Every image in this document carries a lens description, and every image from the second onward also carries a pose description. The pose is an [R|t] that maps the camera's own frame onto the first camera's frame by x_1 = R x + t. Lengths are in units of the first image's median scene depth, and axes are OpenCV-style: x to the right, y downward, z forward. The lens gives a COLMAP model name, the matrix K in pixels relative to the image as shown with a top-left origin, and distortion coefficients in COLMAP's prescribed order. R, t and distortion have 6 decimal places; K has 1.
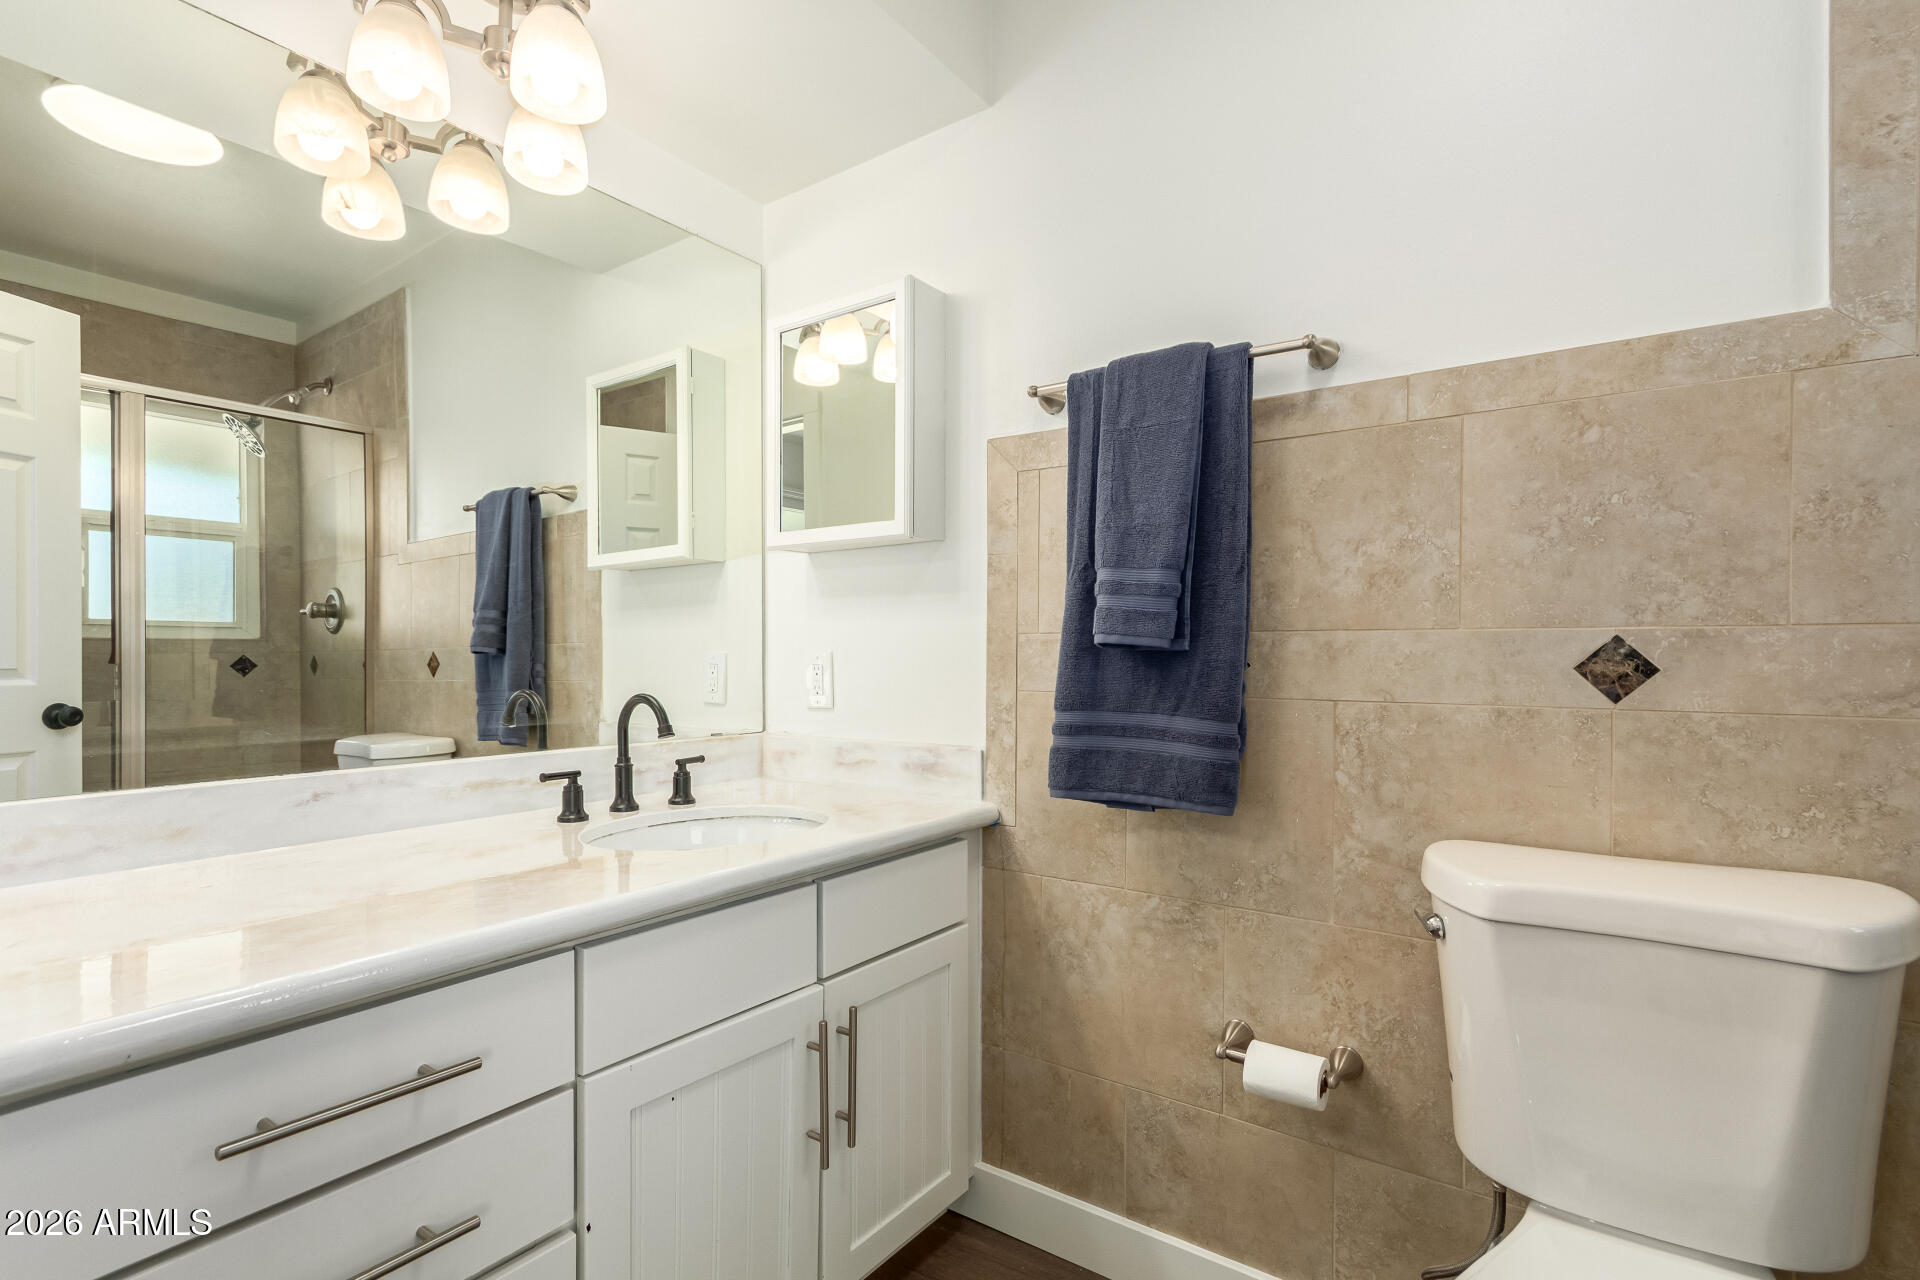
lens RADIAL K [[882.6, 0, 962.0], [0, 882.6, 655.3], [0, 0, 1]] dist [0.003260, 0.000877]
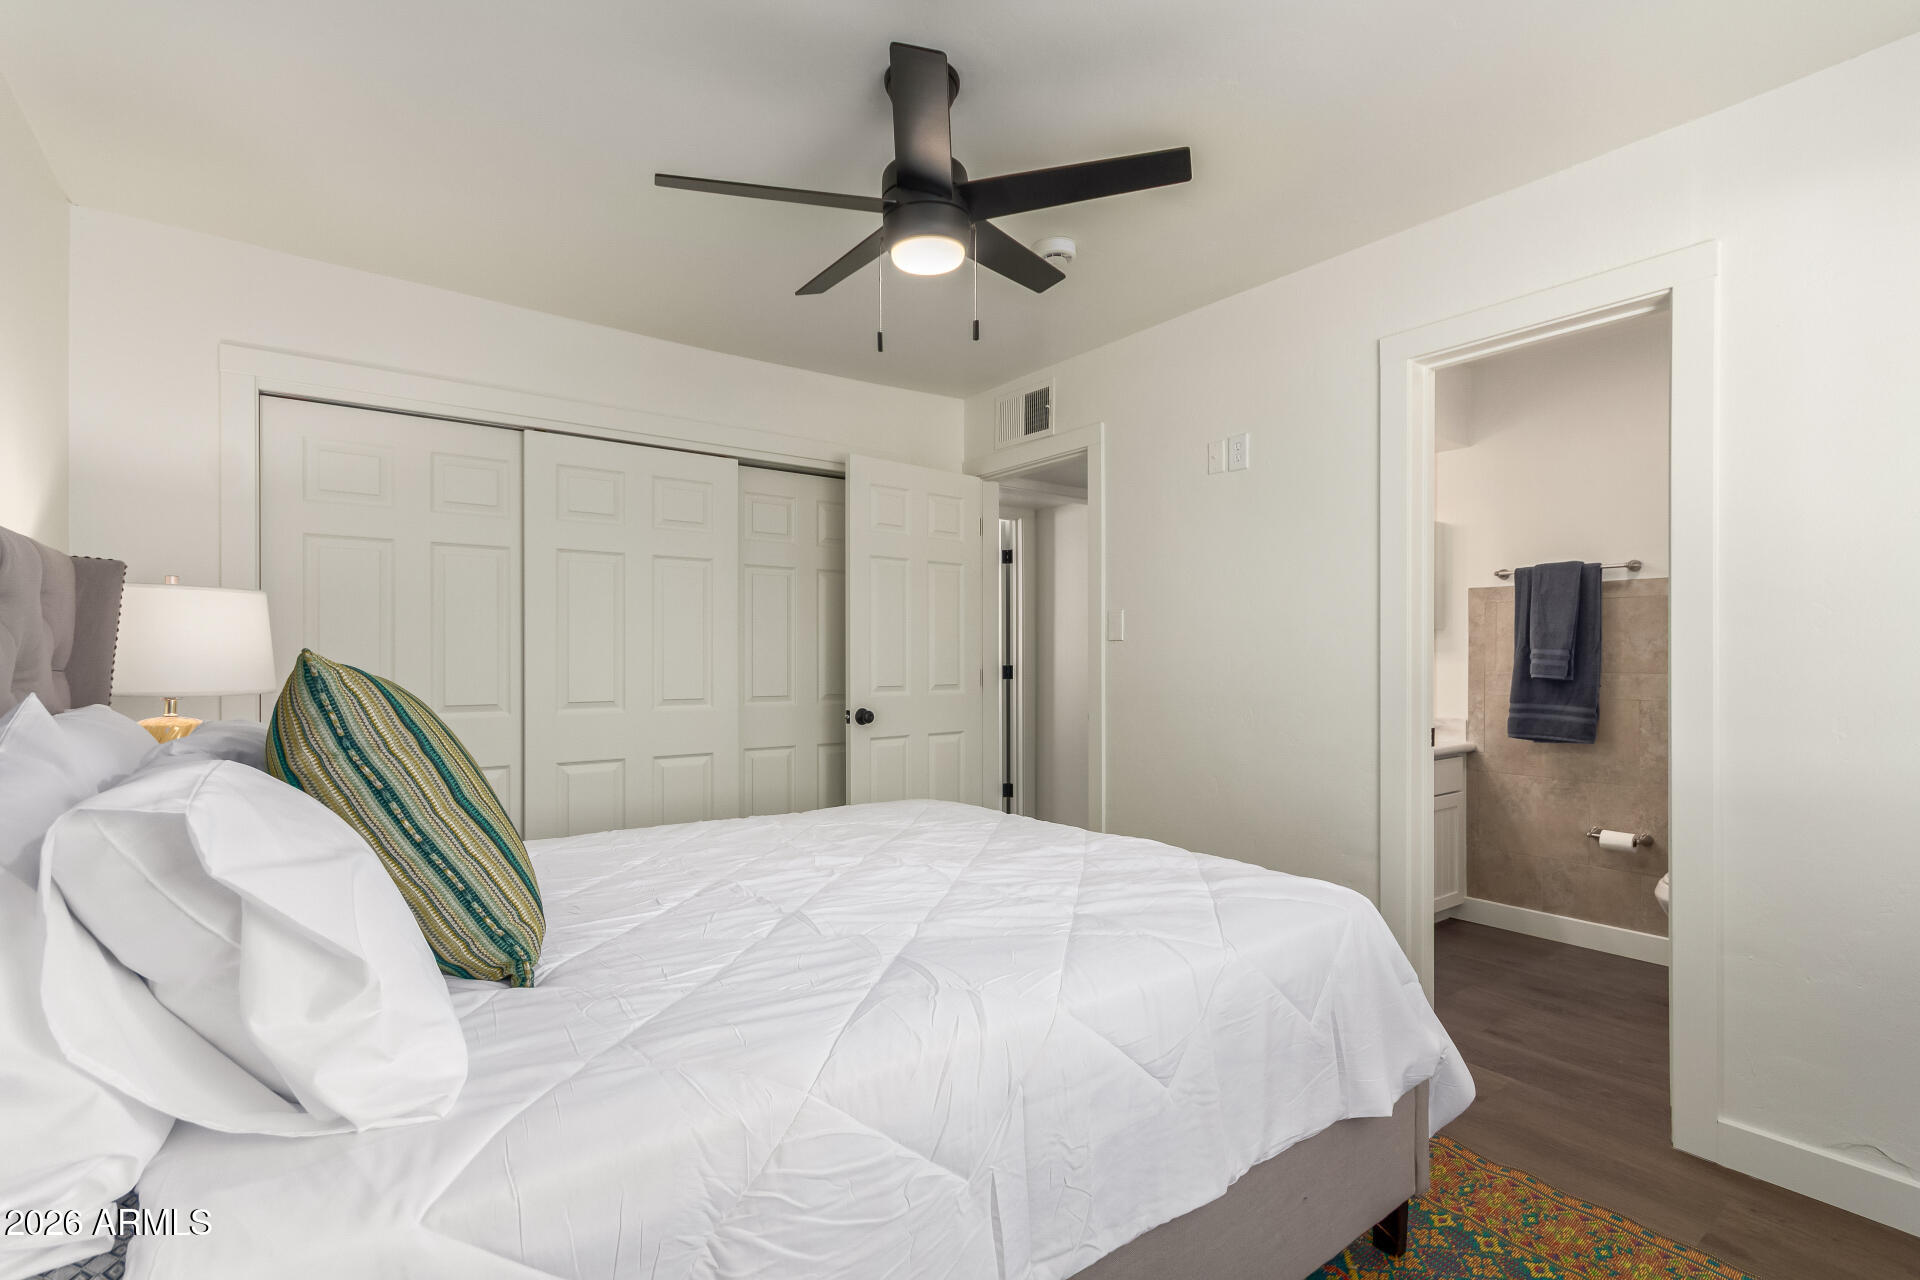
lens RADIAL K [[882.6, 0, 962.0], [0, 882.6, 655.3], [0, 0, 1]] dist [0.003260, 0.000877]
pose [[0.955095, -0.005681, -0.296246, -0.667183], [0.006042, 0.999982, 0.000305, -0.087793], [0.296239, -0.002082, 0.955112, -1.949574]]
